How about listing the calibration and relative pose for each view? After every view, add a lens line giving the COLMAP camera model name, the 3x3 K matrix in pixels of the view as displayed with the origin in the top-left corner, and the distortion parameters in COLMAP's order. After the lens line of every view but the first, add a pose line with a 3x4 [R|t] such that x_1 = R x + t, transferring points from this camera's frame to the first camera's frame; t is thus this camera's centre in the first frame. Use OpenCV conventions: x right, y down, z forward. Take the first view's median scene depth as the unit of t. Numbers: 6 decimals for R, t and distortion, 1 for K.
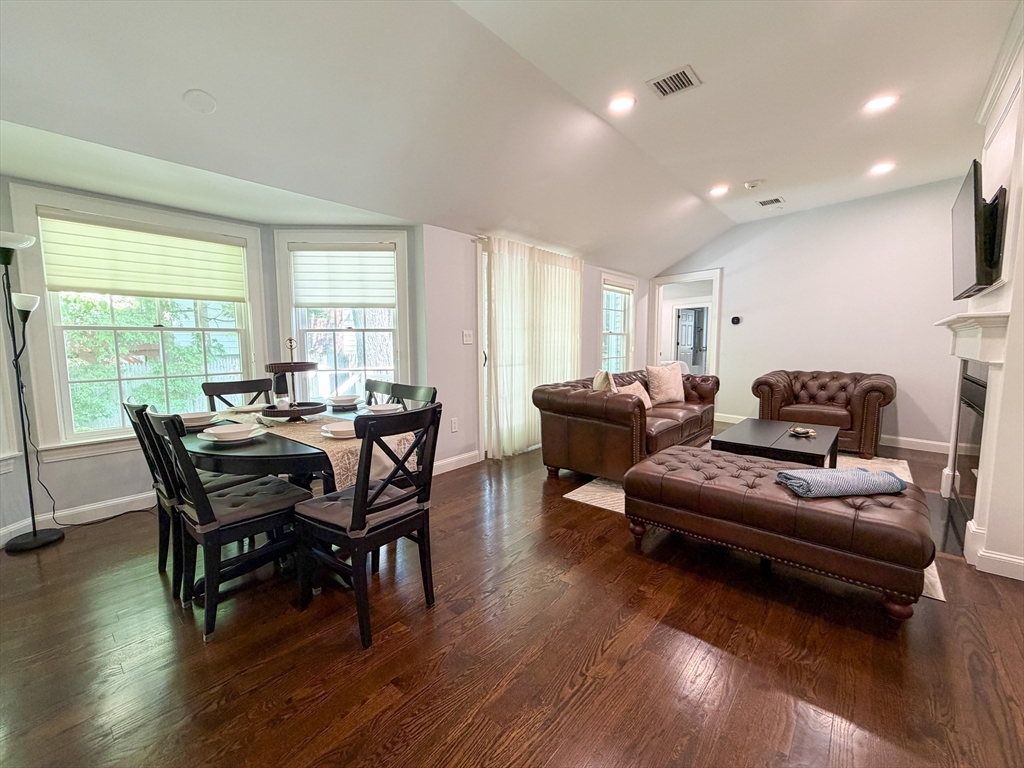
lens RADIAL K [[407.6, 0, 506.1], [0, 407.6, 383.4], [0, 0, 1]] dist [-0.000056, -0.000132]
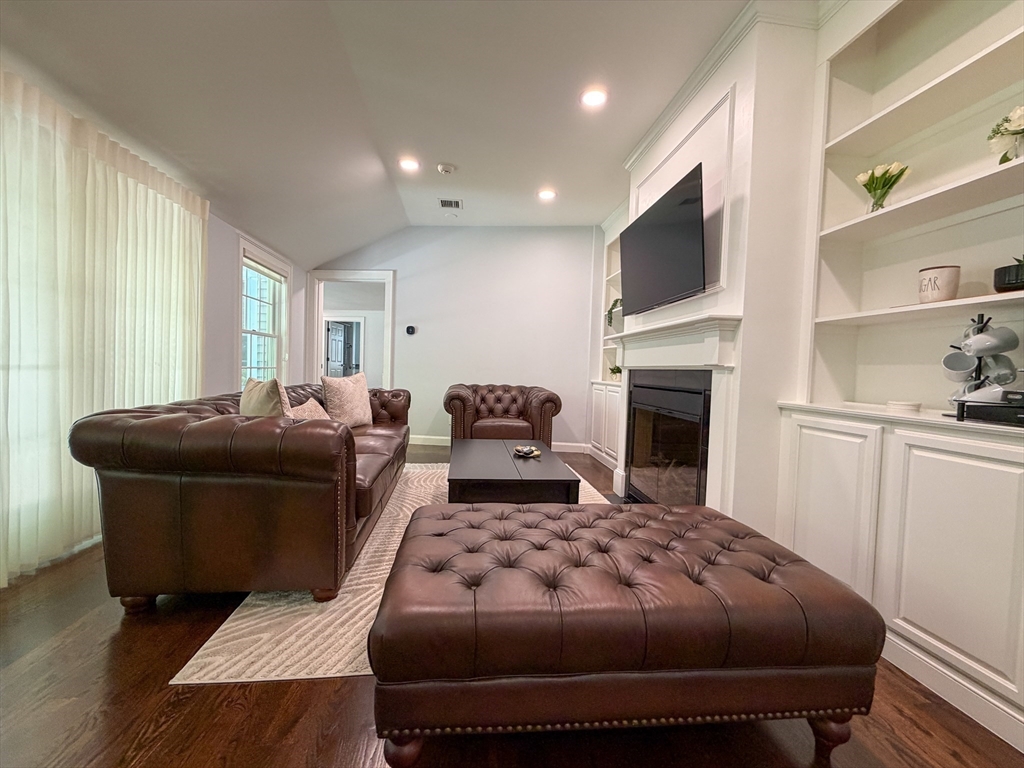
lens RADIAL K [[407.6, 0, 506.1], [0, 407.6, 383.4], [0, 0, 1]] dist [-0.000056, -0.000132]
pose [[0.669785, 0.002190, 0.742552, 0.044119], [0.034084, 0.998851, -0.033690, 0.002789], [-0.741773, 0.047874, 0.668940, 0.331556]]
